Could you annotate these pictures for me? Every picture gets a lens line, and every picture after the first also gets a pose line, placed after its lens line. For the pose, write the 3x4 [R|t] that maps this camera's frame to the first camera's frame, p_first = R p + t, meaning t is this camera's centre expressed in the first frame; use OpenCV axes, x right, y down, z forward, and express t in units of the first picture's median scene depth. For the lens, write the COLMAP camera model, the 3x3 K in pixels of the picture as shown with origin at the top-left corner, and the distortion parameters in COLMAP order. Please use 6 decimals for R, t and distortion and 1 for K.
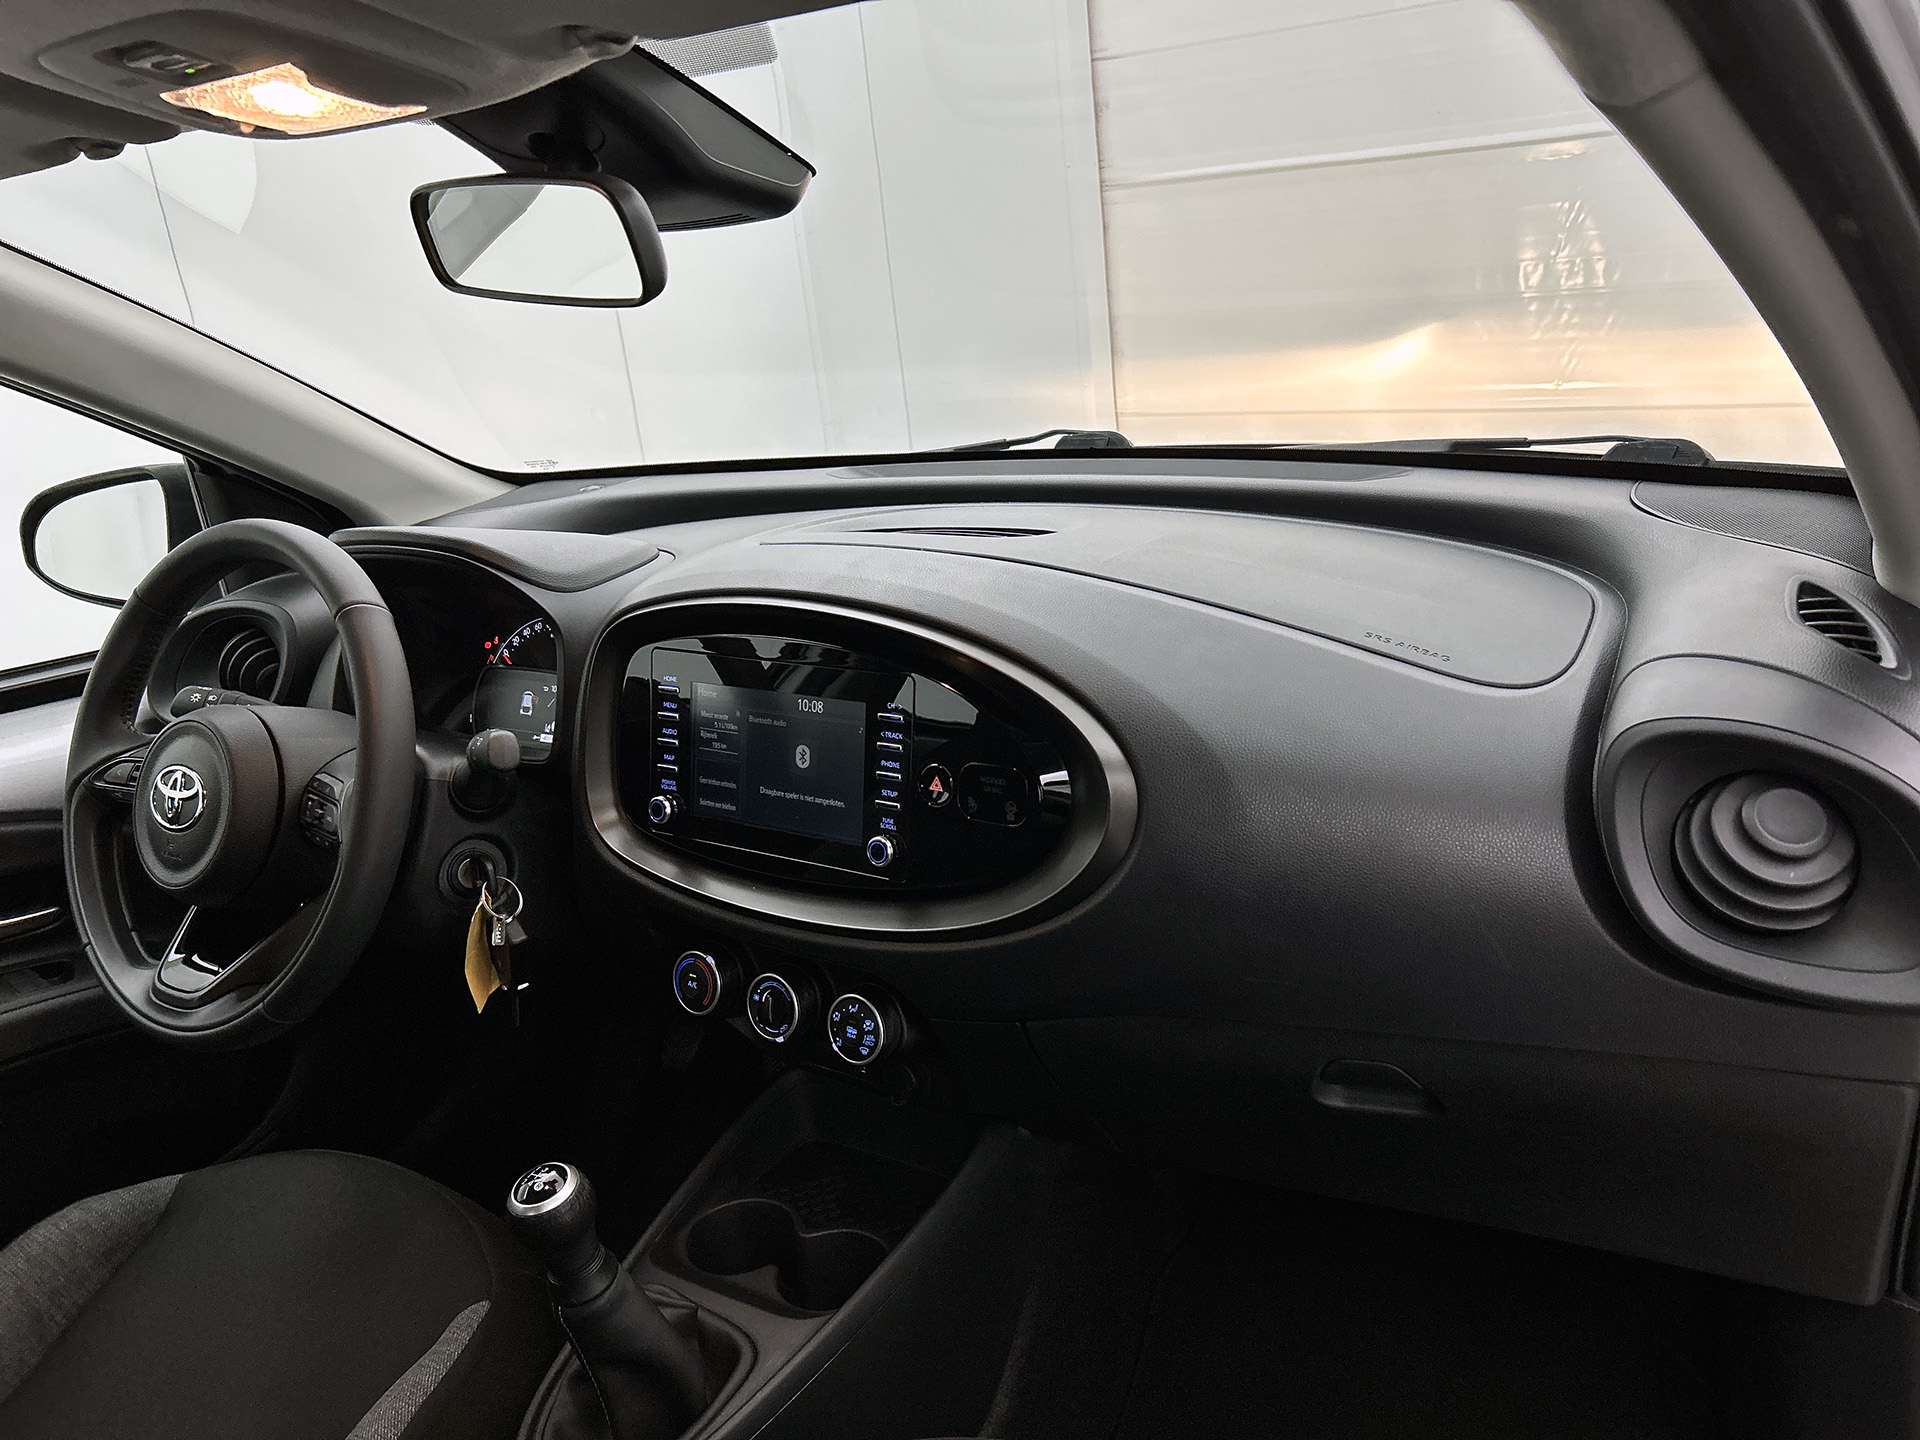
lens RADIAL K [[1502.4, 0, 917.4], [0, 1502.4, 713.2], [0, 0, 1]] dist [0.064249, -0.077704]
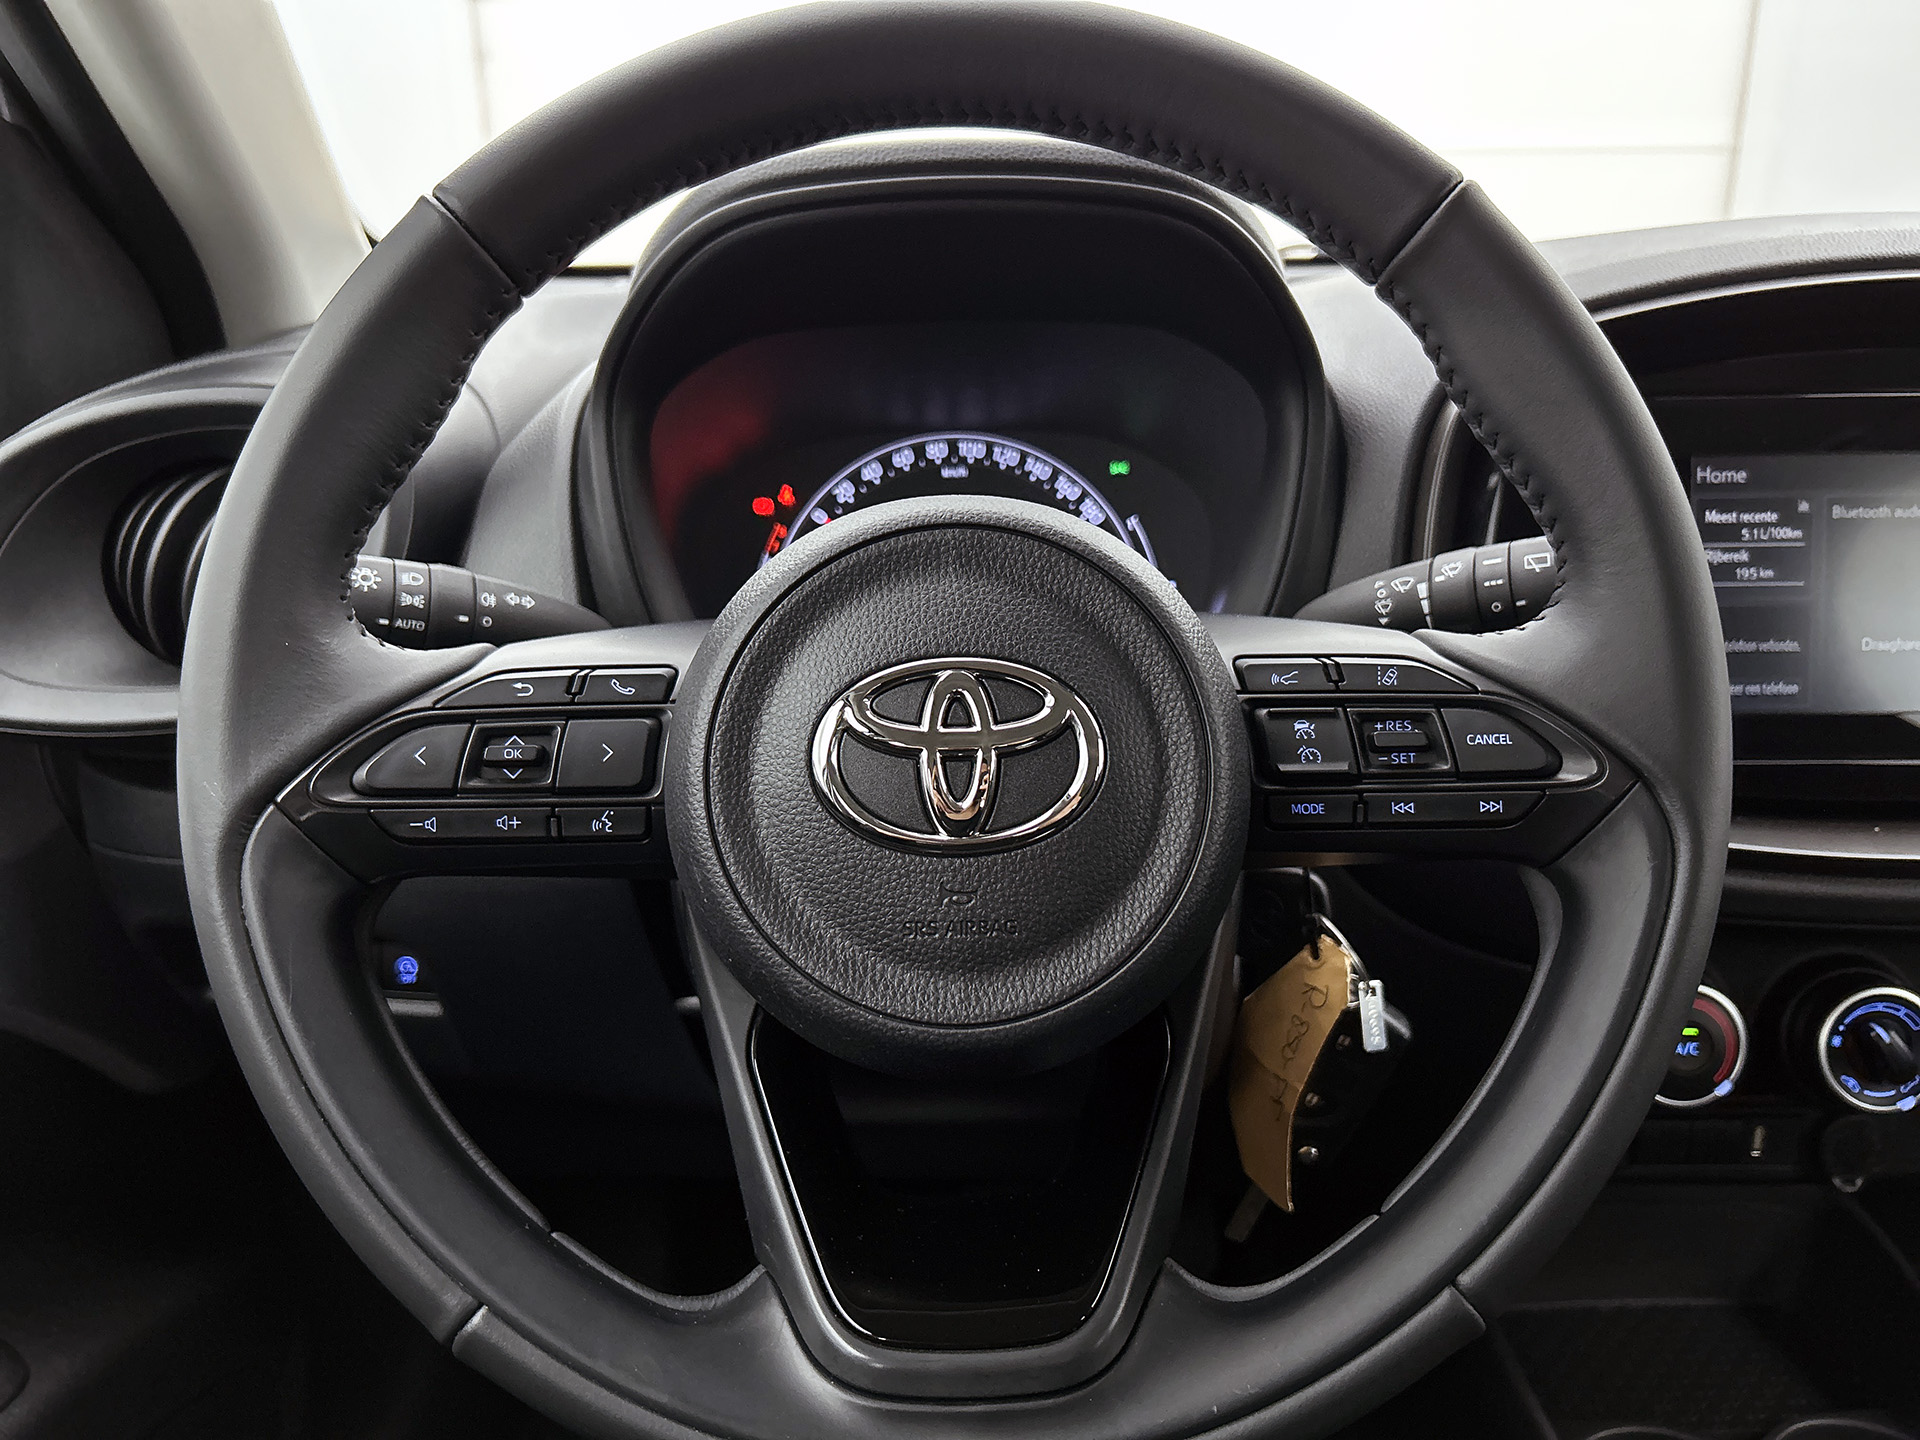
lens RADIAL K [[1502.4, 0, 954.4], [0, 1502.4, 736.5], [0, 0, 1]] dist [0.064249, -0.077704]
pose [[0.813761, -0.076917, 0.576088, -0.648540], [0.107740, 0.993988, -0.019475, 0.056354], [-0.571126, 0.077916, 0.817156, 0.708872]]
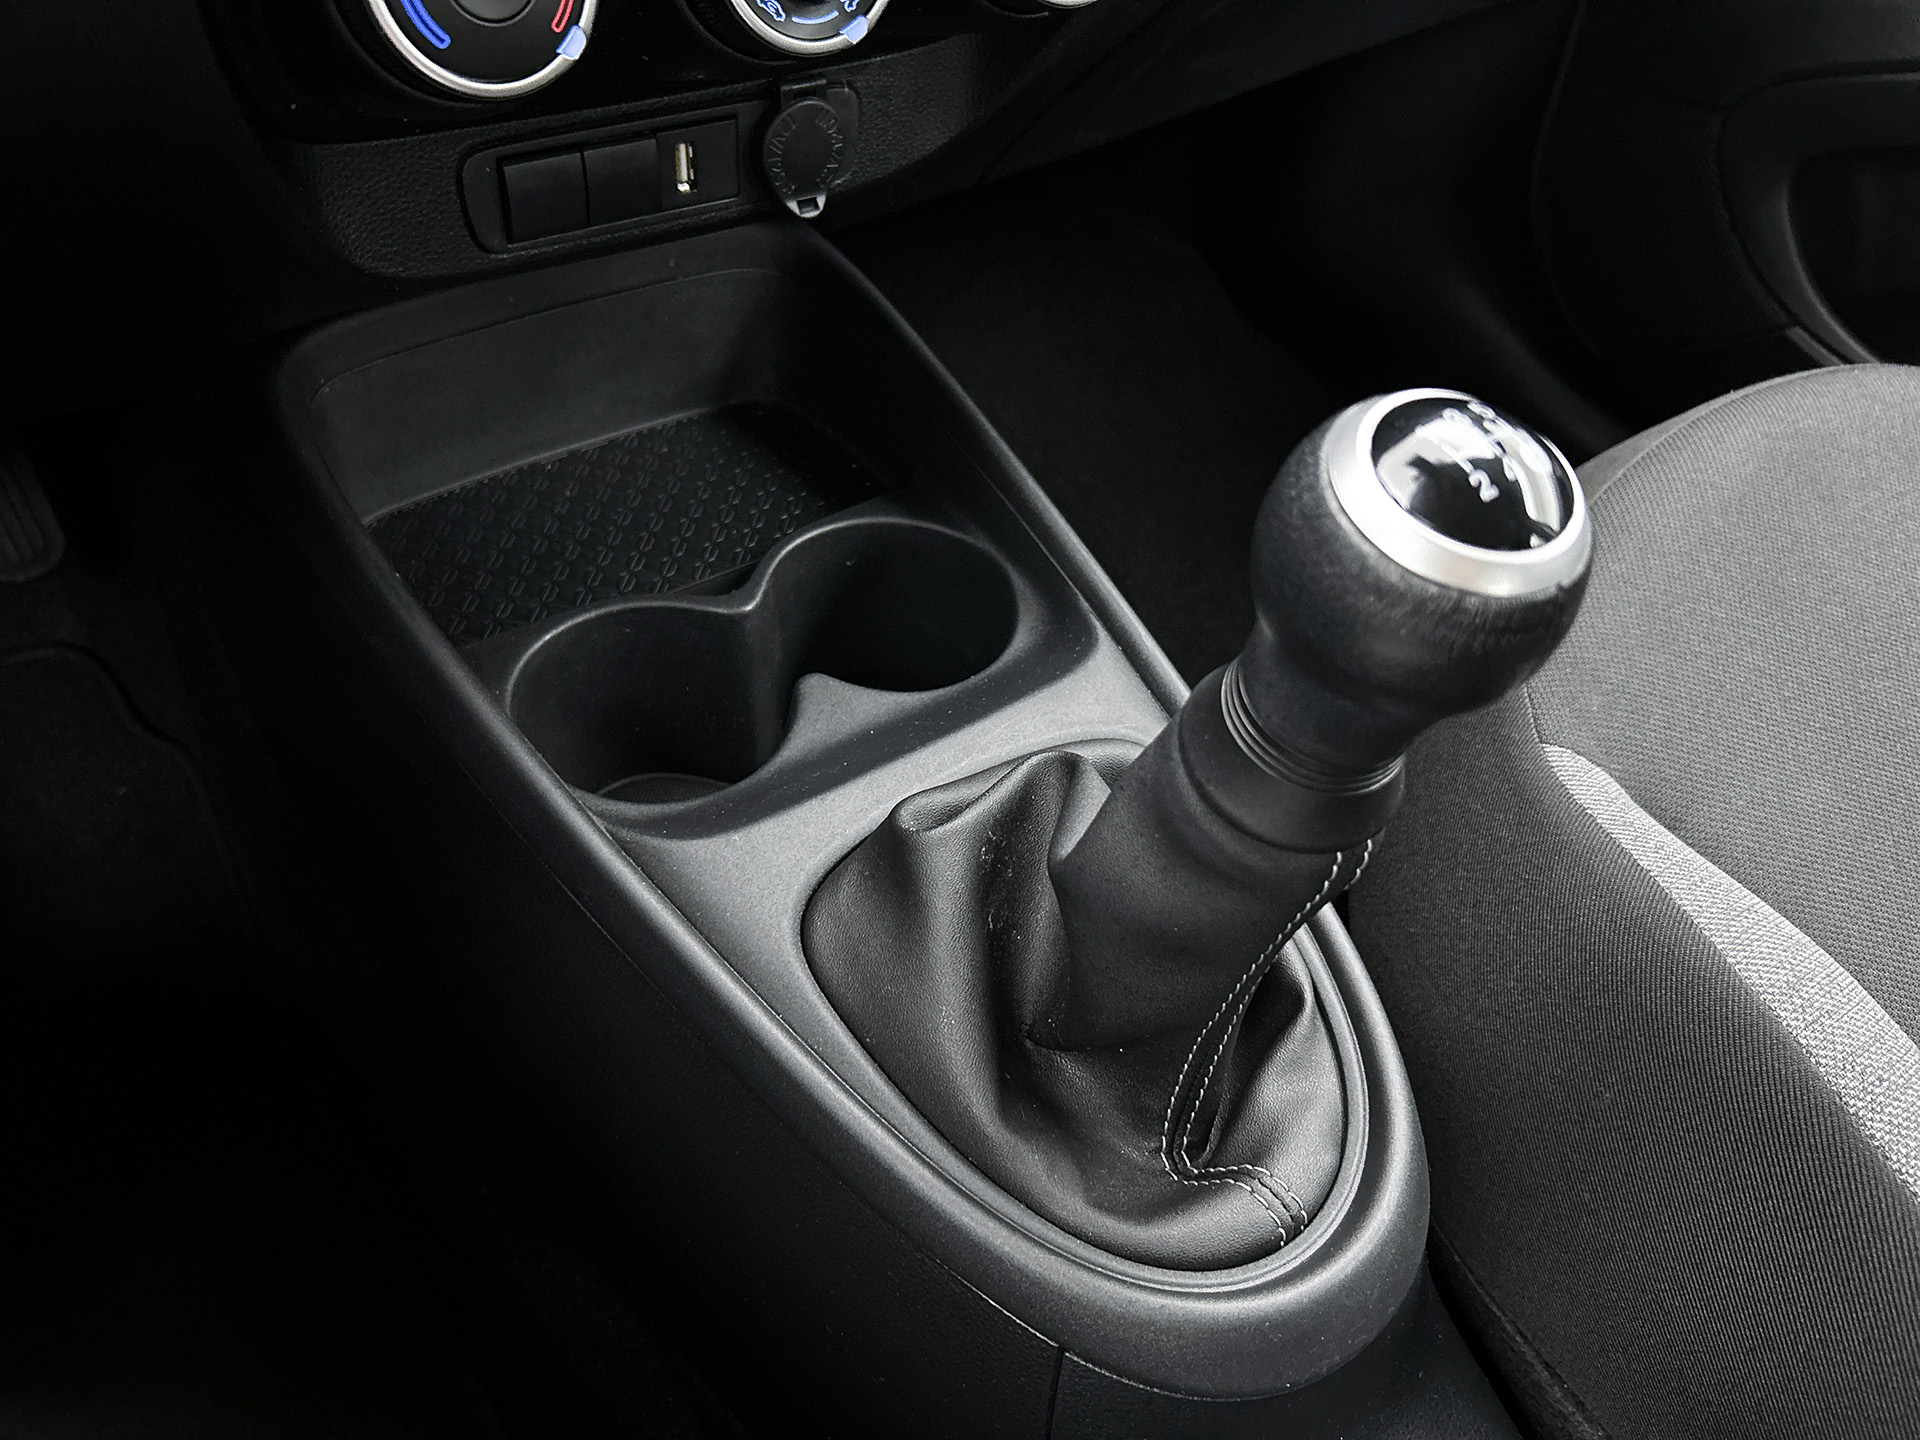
lens RADIAL K [[1502.4, 0, 970.6], [0, 1502.4, 726.4], [0, 0, 1]] dist [0.064249, -0.077704]
pose [[0.322988, -0.569400, 0.755951, -0.408295], [0.166342, 0.820483, 0.546935, 0.156519], [-0.931670, -0.050907, 0.359722, 0.813943]]
